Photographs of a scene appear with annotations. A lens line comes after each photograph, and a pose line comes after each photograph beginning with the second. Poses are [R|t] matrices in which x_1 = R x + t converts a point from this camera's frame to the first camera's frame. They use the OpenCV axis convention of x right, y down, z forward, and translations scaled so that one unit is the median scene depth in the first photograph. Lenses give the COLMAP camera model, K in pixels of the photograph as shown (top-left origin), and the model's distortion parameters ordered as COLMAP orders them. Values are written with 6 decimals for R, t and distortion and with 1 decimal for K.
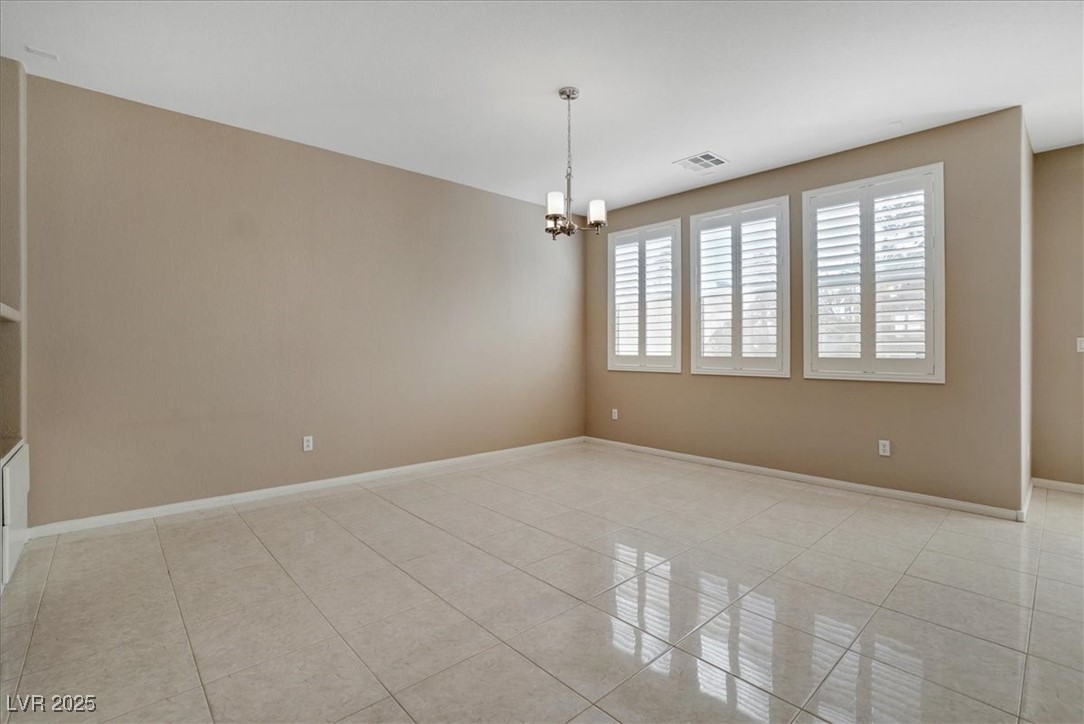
lens RADIAL K [[494.9, 0, 553.2], [0, 494.9, 356.9], [0, 0, 1]] dist [-0.015163, 0.000413]
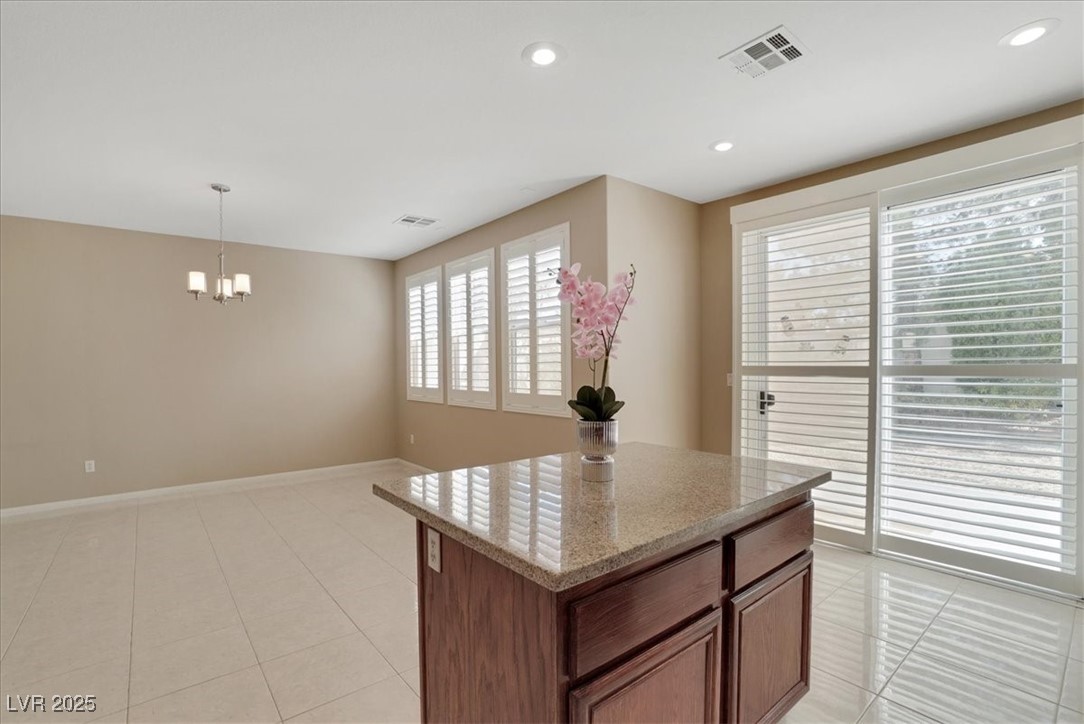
lens RADIAL K [[500.7, 0, 539.5], [0, 500.7, 391.3], [0, 0, 1]] dist [-0.016667, 0.001012]
pose [[0.996115, -0.011183, -0.087350, 0.652711], [0.014768, 0.999070, 0.040511, -0.044339], [0.086815, -0.041643, 0.995354, -0.131435]]
